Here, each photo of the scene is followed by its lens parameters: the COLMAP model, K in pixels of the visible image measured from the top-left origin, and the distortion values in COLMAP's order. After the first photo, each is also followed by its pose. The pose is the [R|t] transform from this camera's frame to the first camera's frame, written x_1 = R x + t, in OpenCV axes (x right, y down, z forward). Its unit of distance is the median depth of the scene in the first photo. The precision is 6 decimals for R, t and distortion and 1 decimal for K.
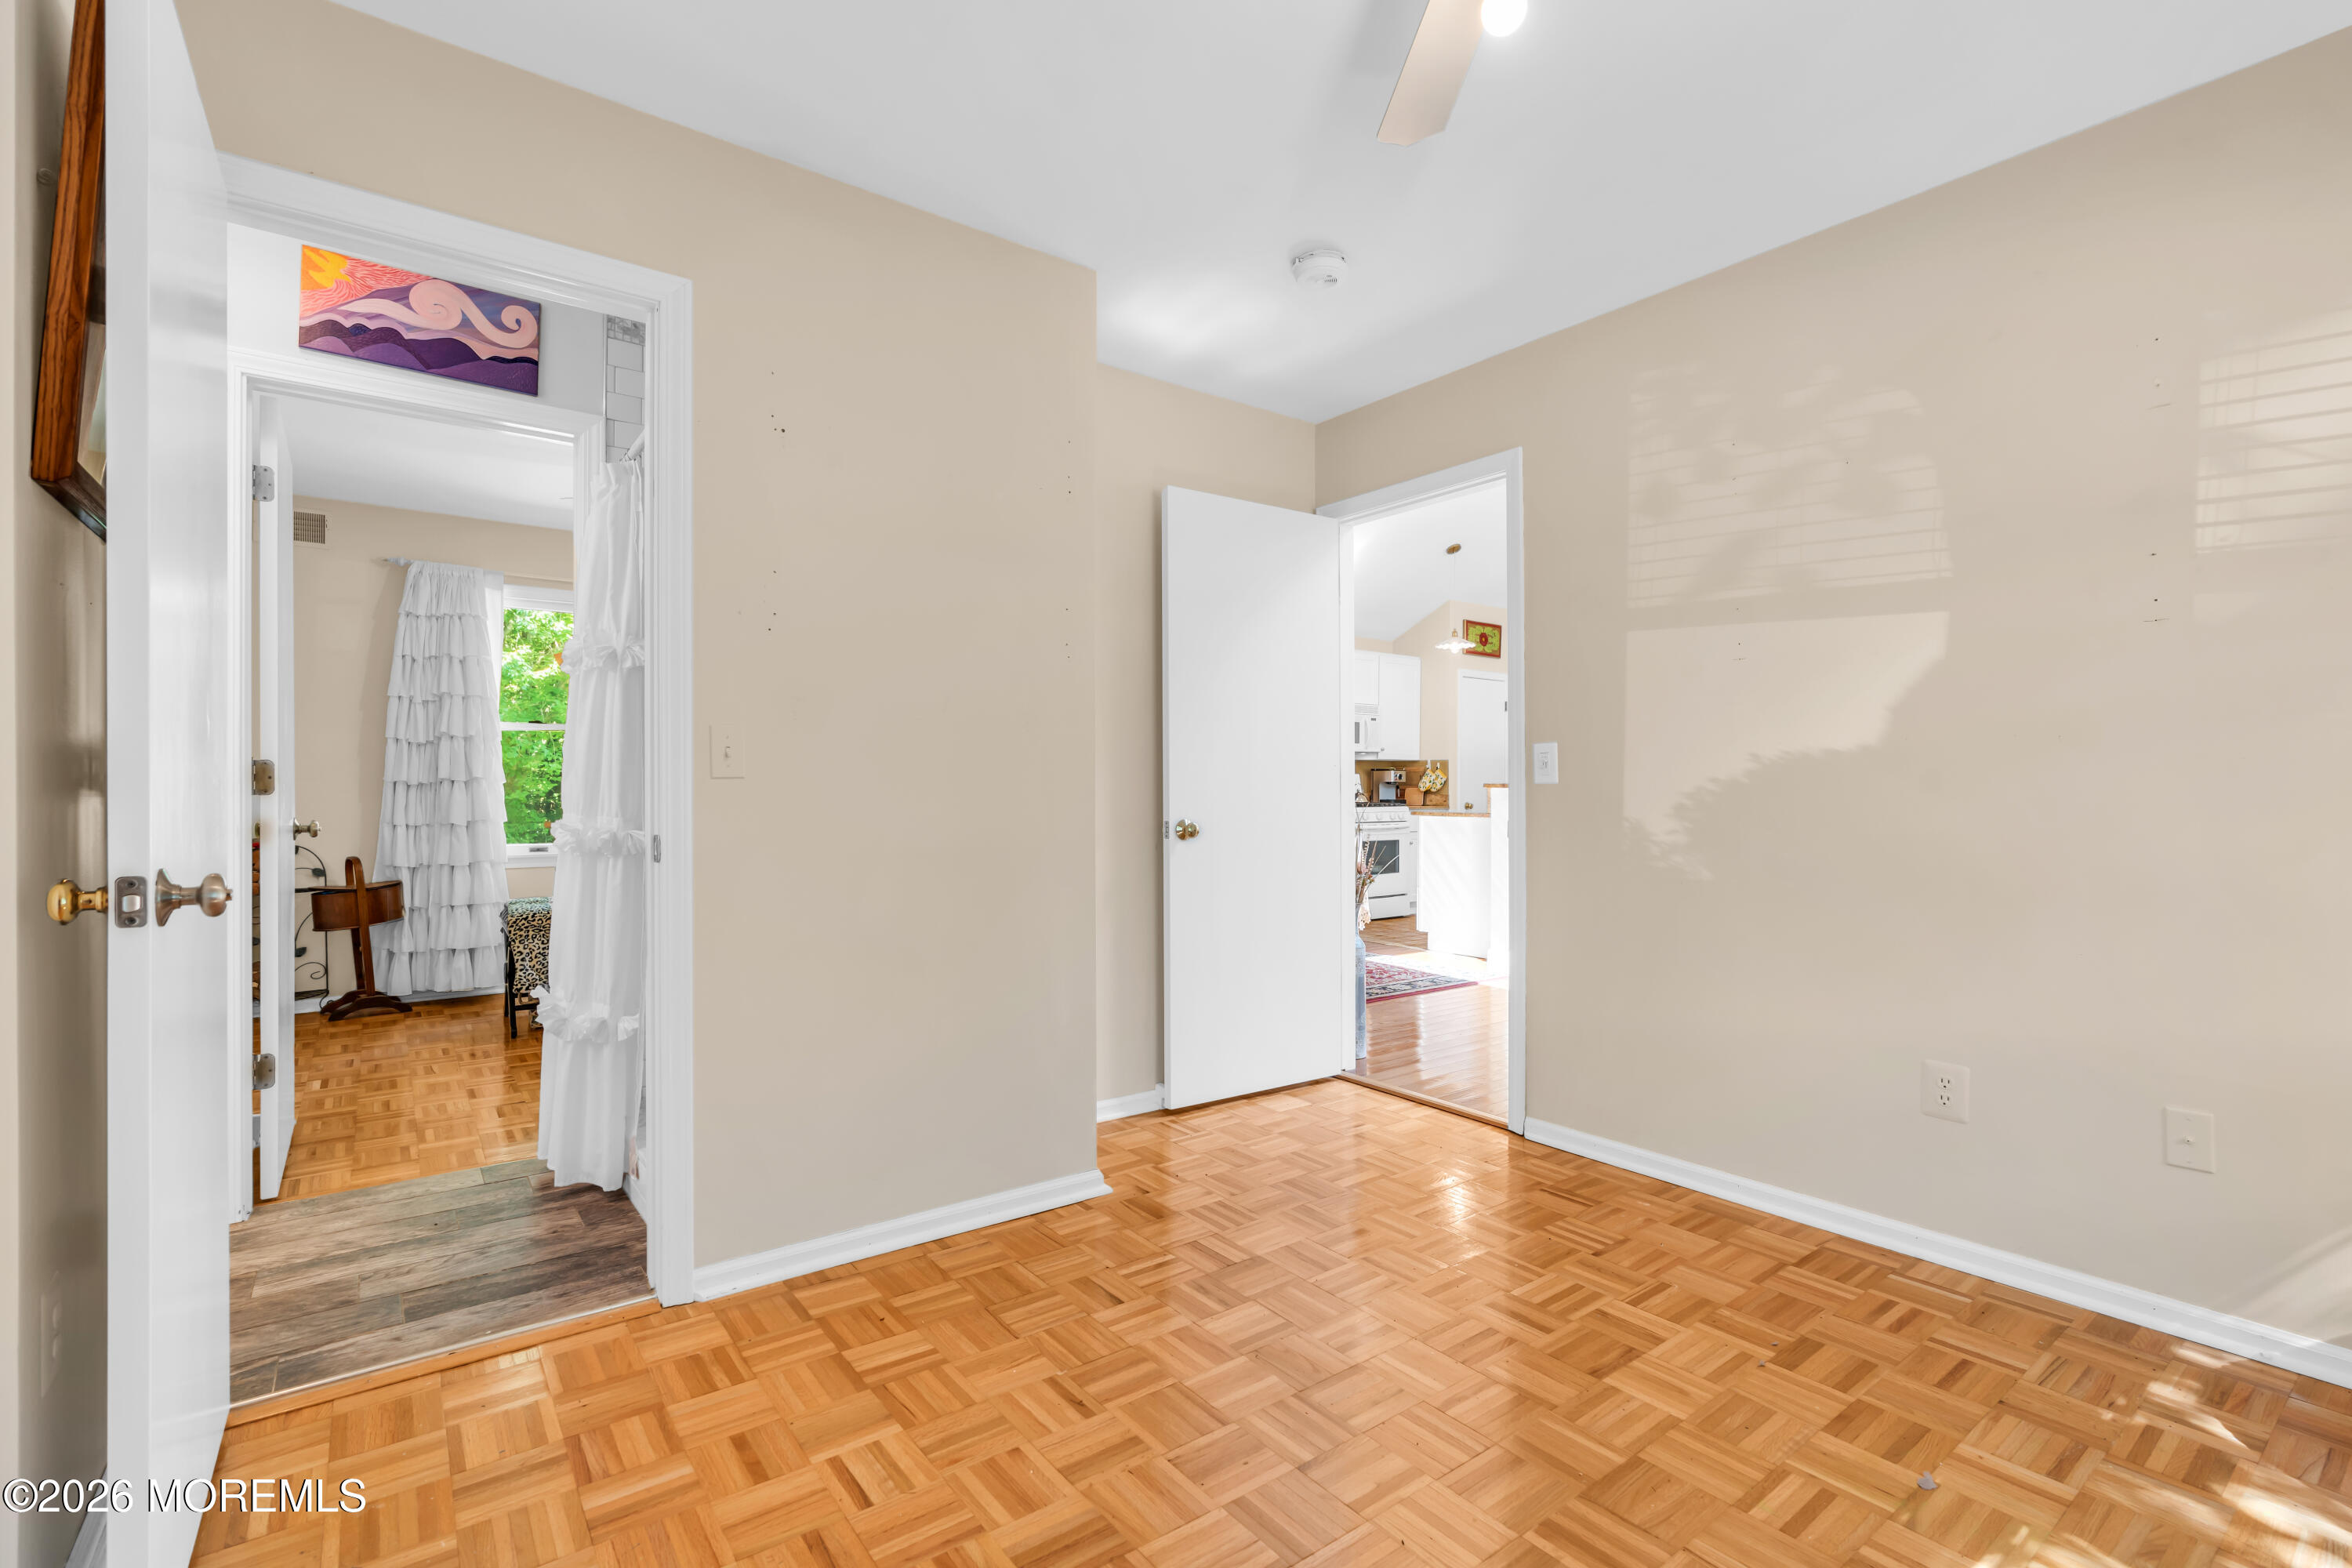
lens RADIAL K [[1056.9, 0, 1184.4], [0, 1056.9, 779.9], [0, 0, 1]] dist [-0.005407, 0.000070]
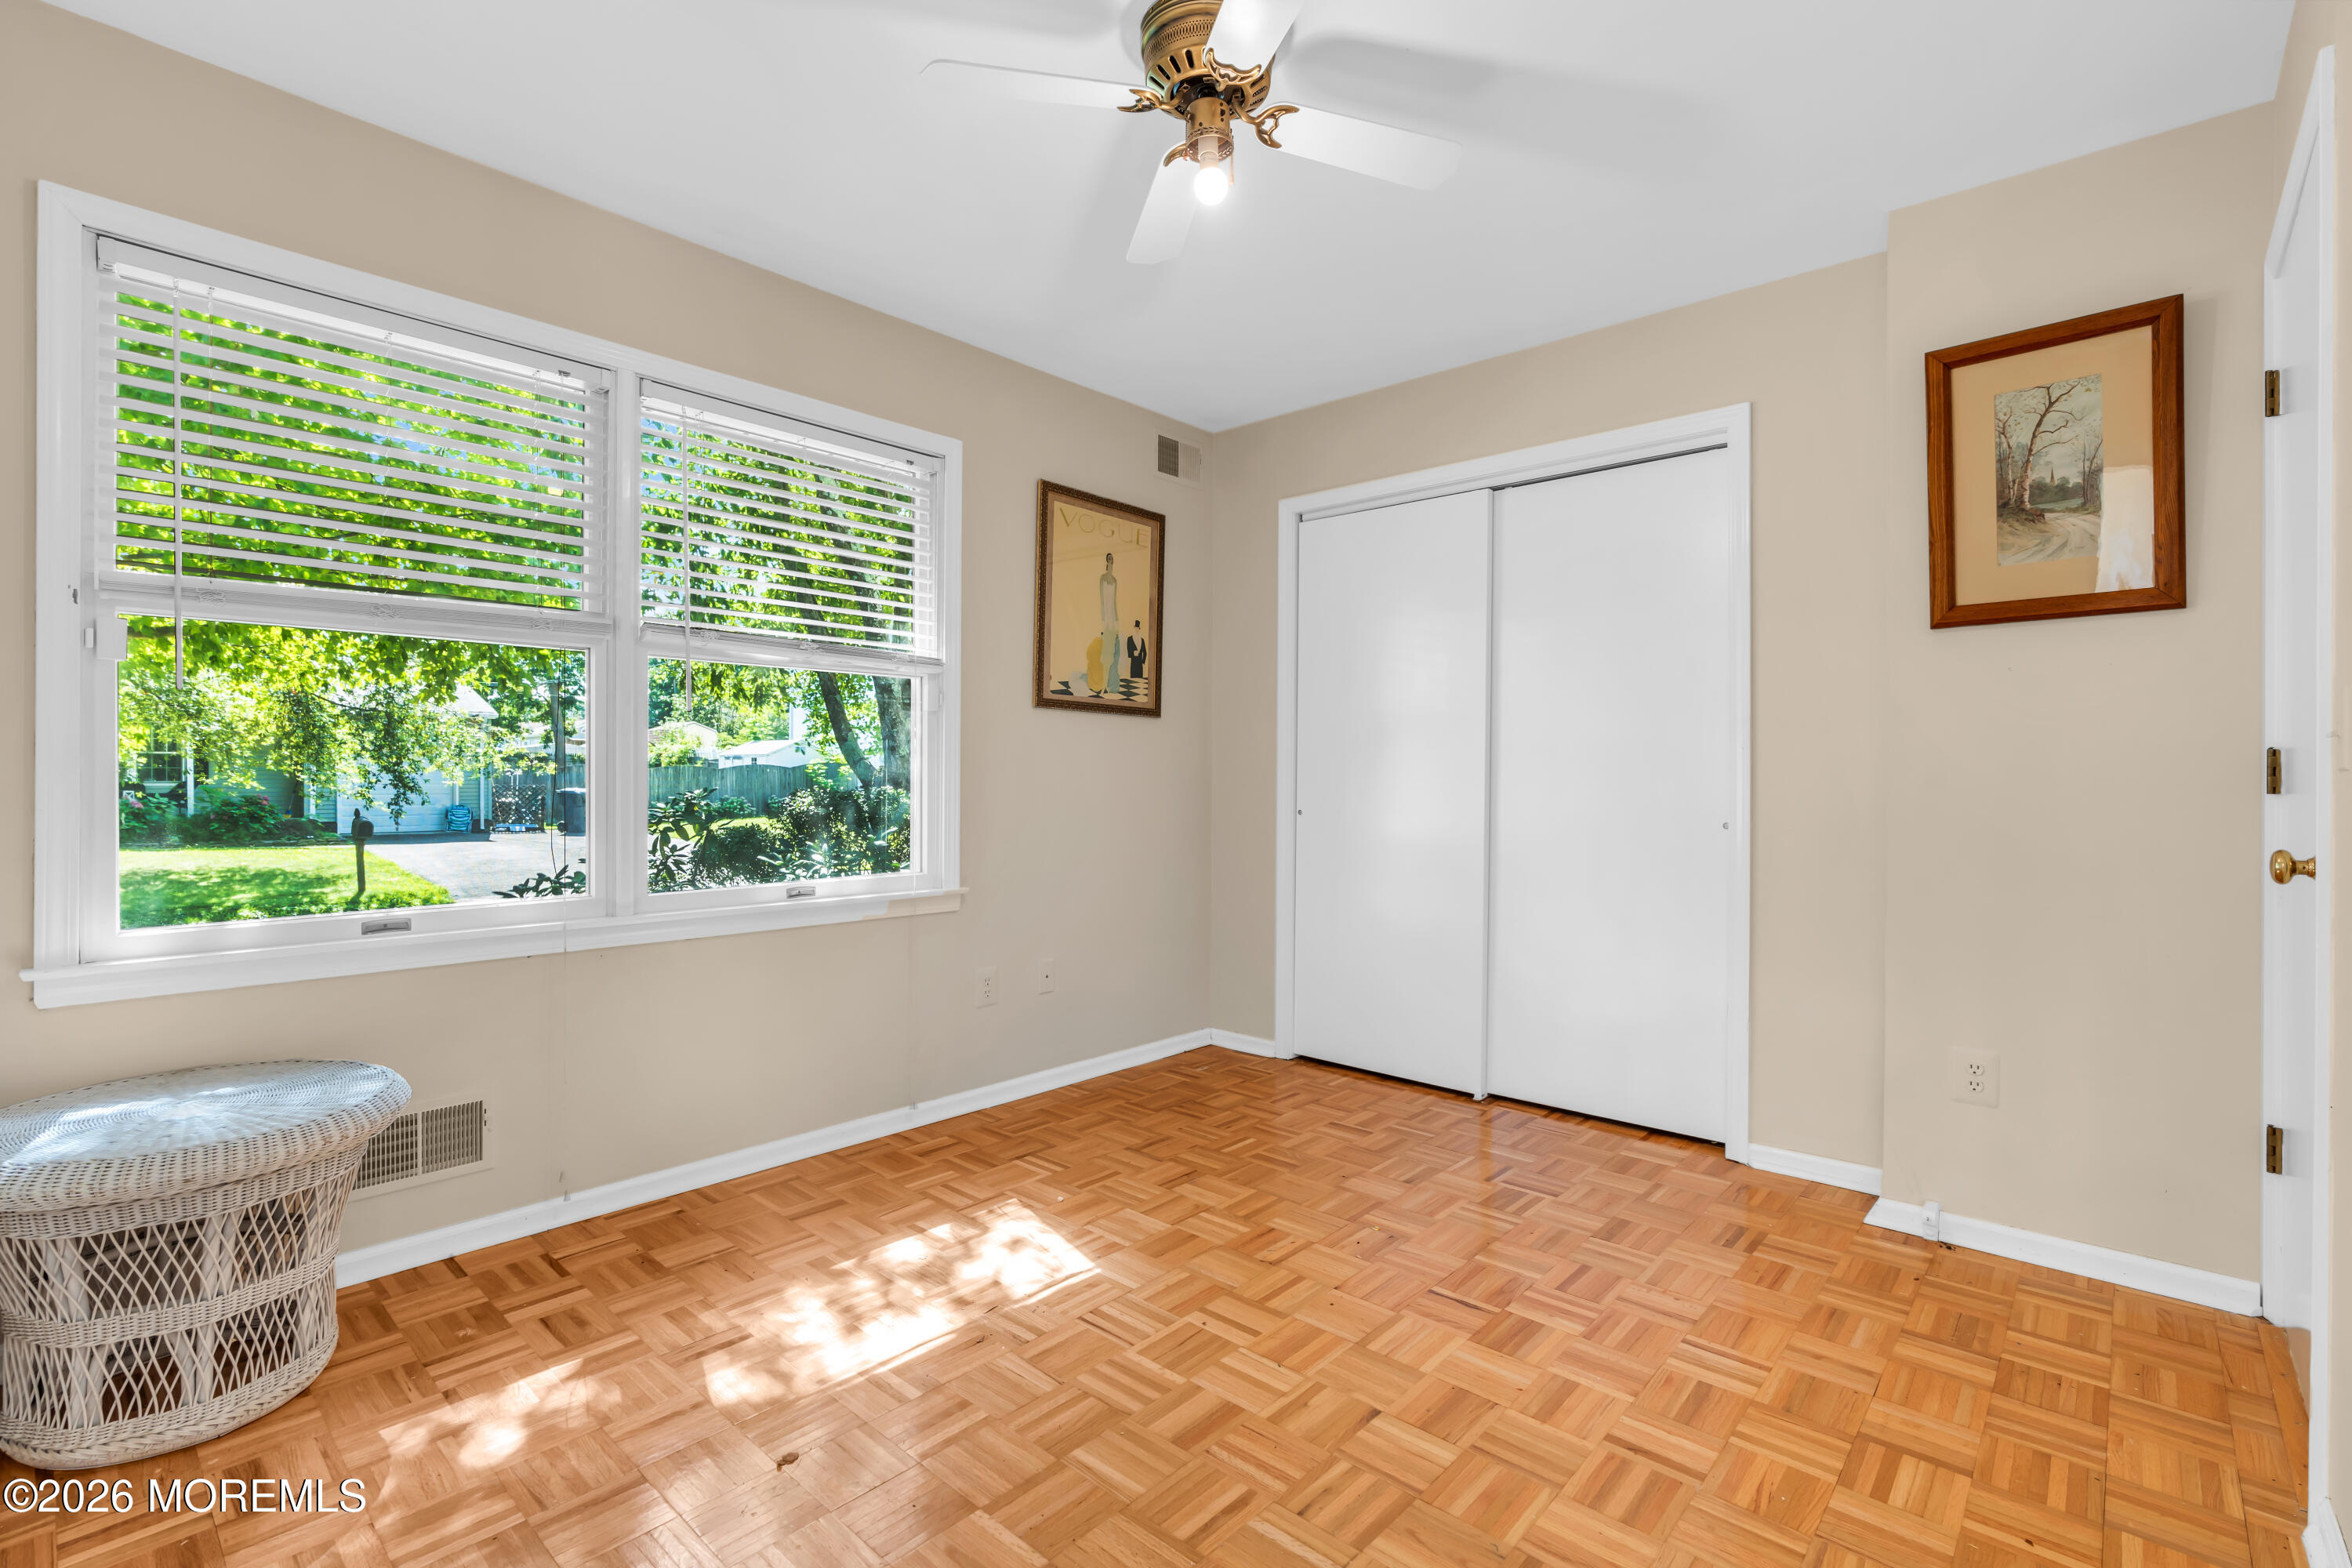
lens RADIAL K [[1056.9, 0, 1184.4], [0, 1056.9, 779.9], [0, 0, 1]] dist [-0.005407, 0.000070]
pose [[-0.982092, -0.001951, -0.188391, 0.502867], [-0.000885, 0.999983, -0.005742, 0.013952], [0.188399, -0.005473, -0.982077, 2.004797]]
